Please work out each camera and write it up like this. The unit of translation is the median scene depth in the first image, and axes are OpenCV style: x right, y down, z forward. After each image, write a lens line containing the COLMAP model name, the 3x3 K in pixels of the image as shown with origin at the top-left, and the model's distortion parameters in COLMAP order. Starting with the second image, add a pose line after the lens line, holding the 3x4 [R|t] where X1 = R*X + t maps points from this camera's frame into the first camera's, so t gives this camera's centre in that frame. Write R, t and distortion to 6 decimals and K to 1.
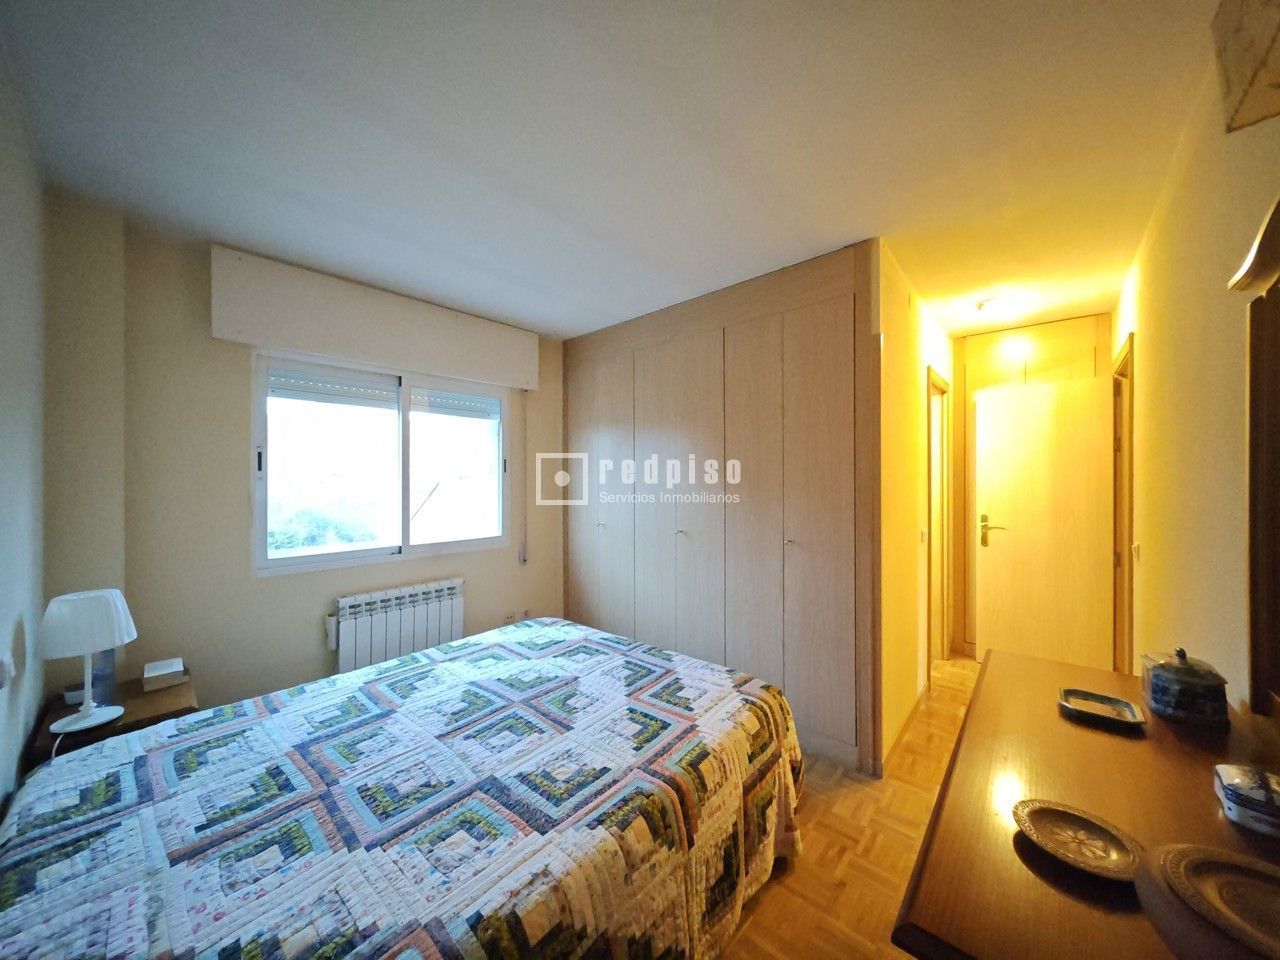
lens RADIAL K [[455.1, 0, 636.4], [0, 455.1, 480.8], [0, 0, 1]] dist [-0.002398, -0.000277]
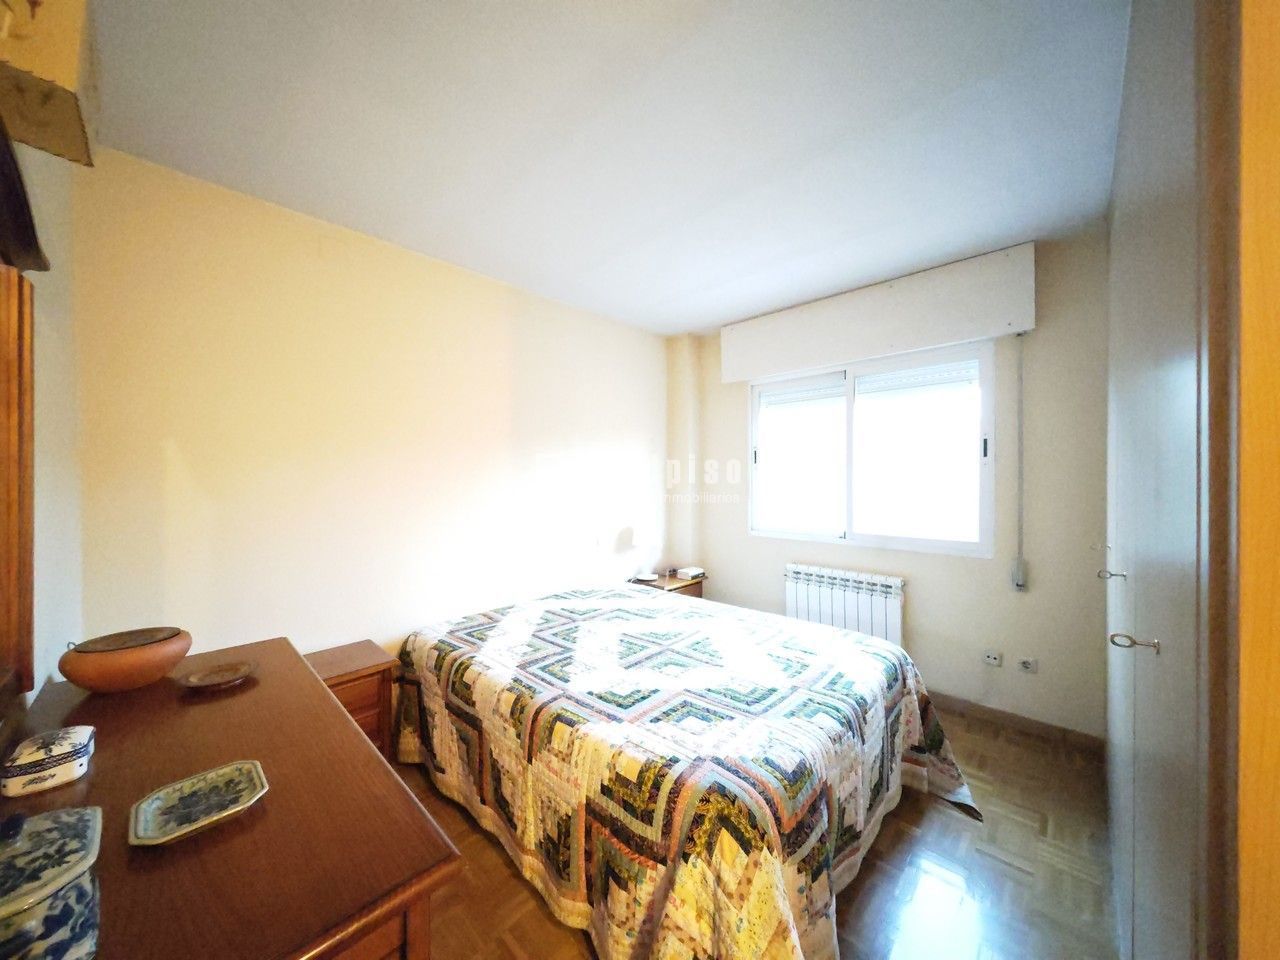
lens RADIAL K [[455.1, 0, 636.5], [0, 455.1, 476.6], [0, 0, 1]] dist [-0.002398, -0.000277]
pose [[-0.038467, -0.000006, -0.999260, 1.072471], [-0.001012, 0.999999, 0.000033, 0.031726], [0.999259, 0.001012, -0.038467, 1.073514]]
